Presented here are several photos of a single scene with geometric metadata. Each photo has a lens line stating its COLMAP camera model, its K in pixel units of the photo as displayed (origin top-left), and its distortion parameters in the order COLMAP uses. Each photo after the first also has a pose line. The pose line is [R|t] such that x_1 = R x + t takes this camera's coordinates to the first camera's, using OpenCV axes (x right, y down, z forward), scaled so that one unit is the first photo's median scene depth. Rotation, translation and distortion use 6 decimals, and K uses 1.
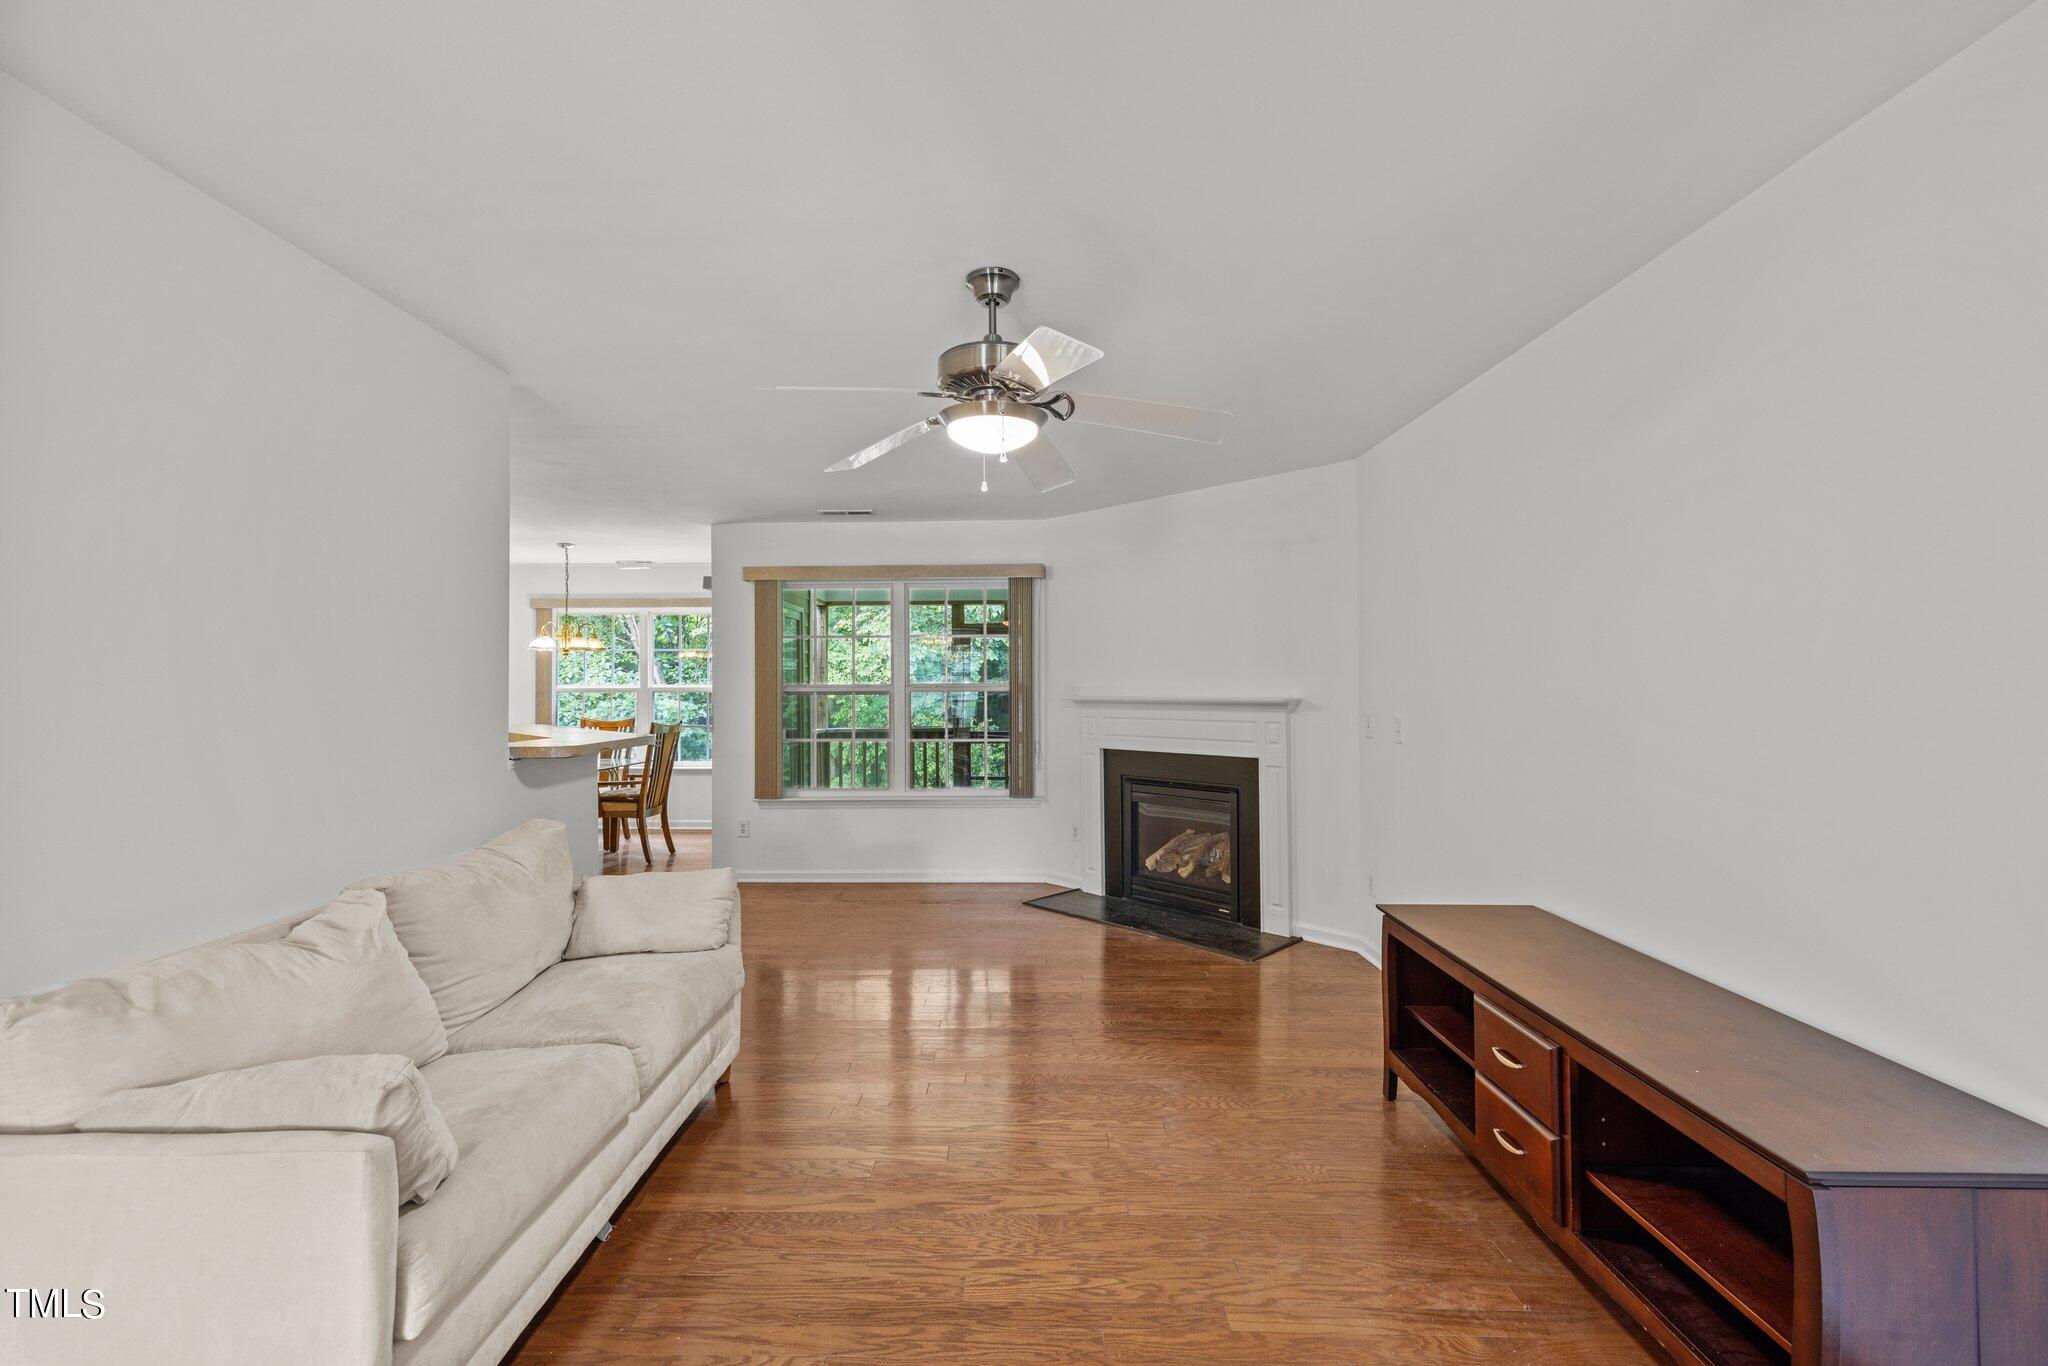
lens RADIAL K [[846.3, 0, 1018.7], [0, 846.3, 685.1], [0, 0, 1]] dist [0.000700, 0.000139]
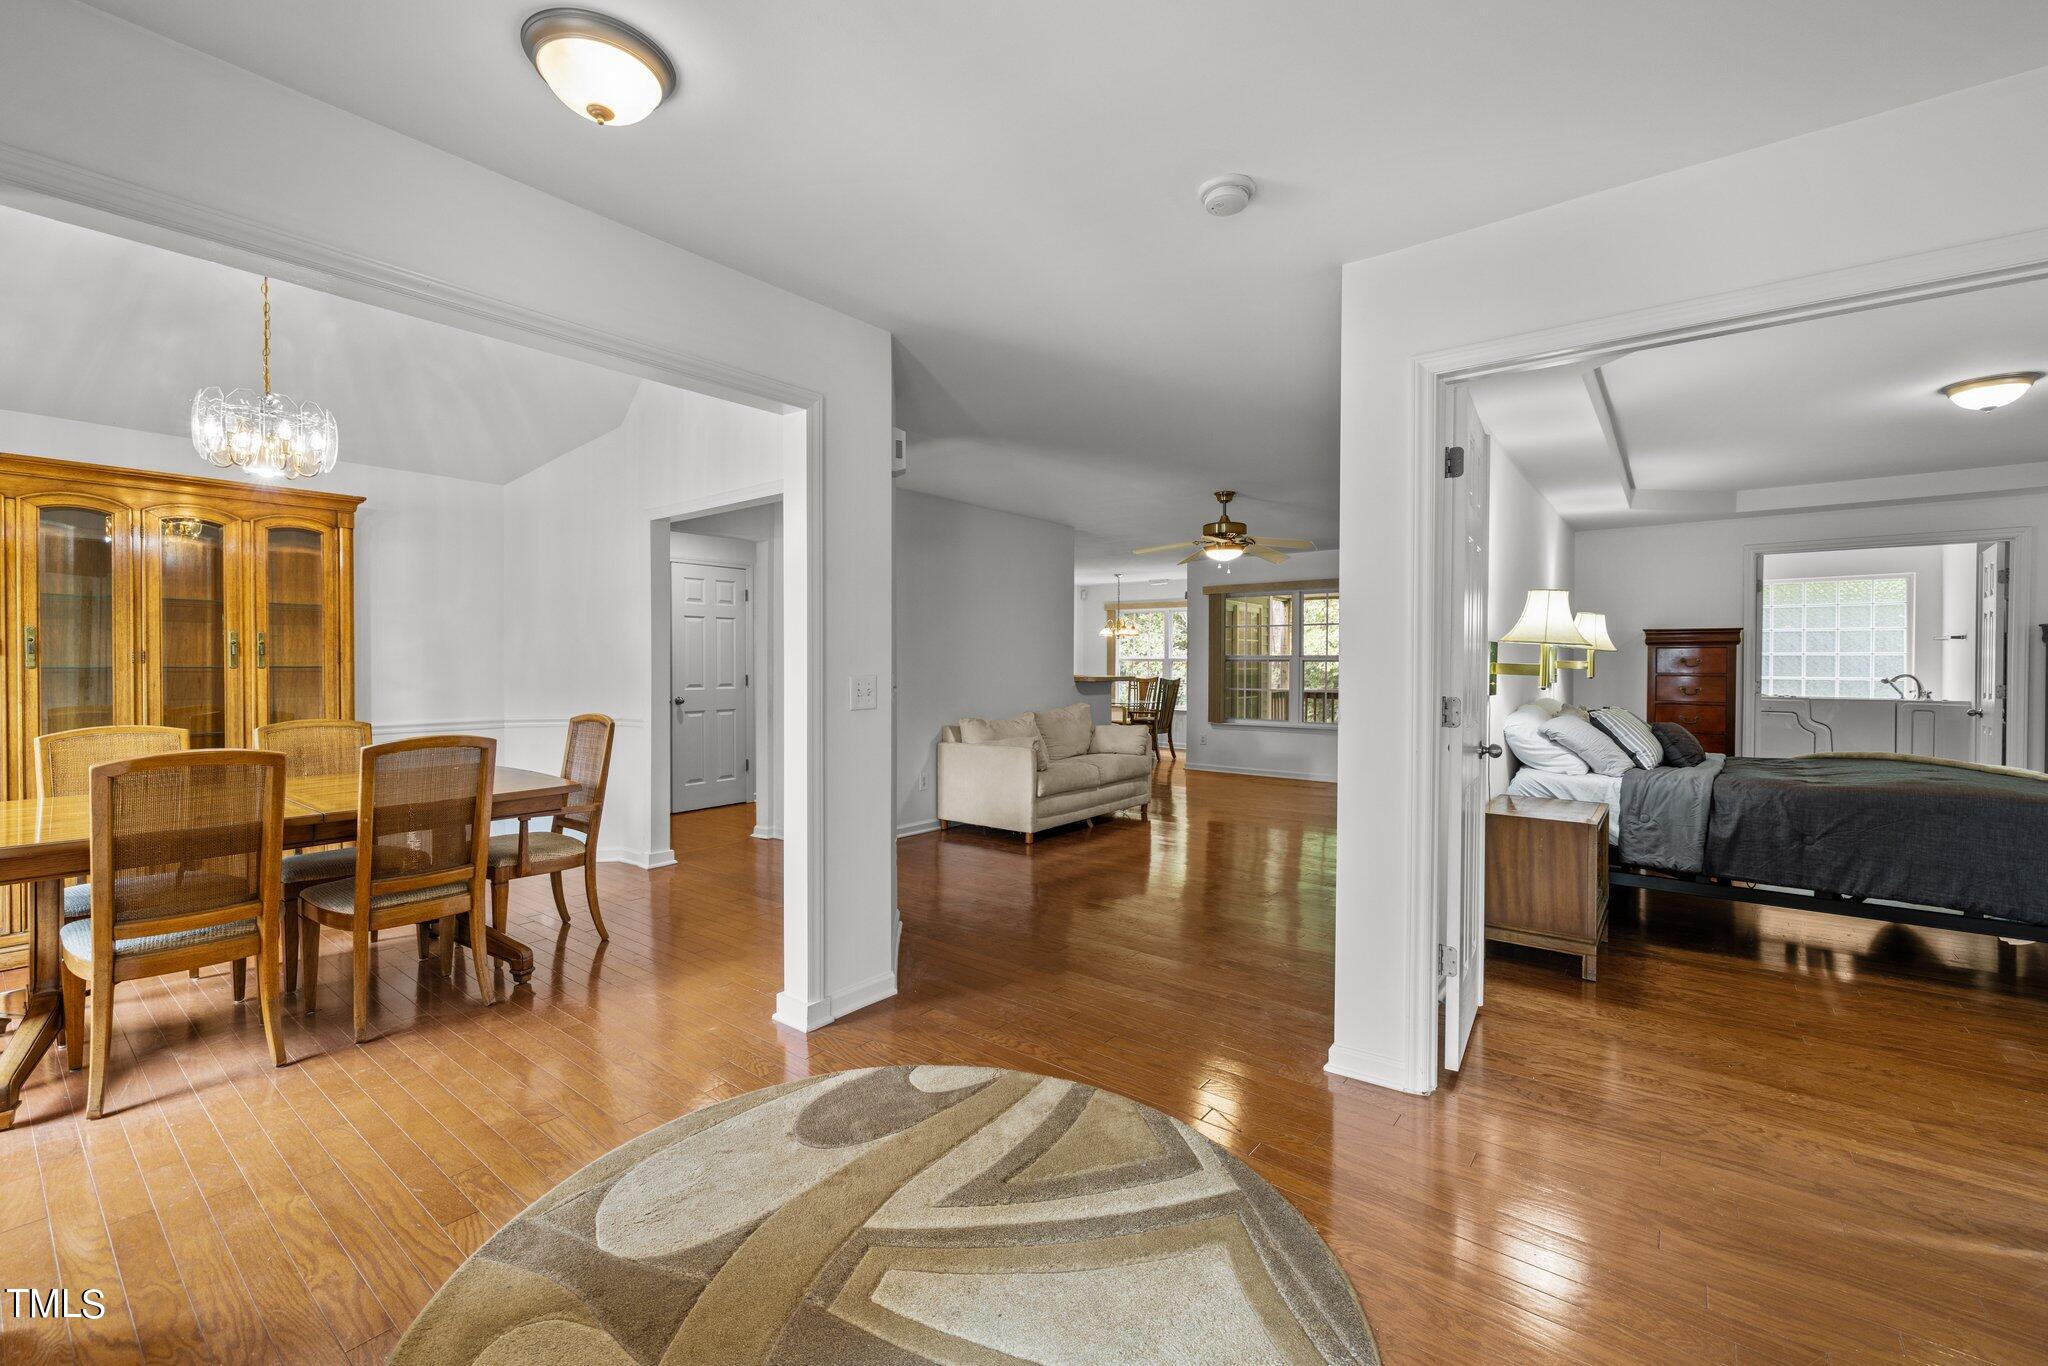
lens RADIAL K [[846.3, 0, 1013.8], [0, 846.3, 665.9], [0, 0, 1]] dist [0.000700, 0.000139]
pose [[0.787506, 0.009978, -0.616226, 0.547542], [-0.007796, 0.999950, 0.006229, 0.018572], [0.616257, -0.000101, 0.787545, -0.740887]]
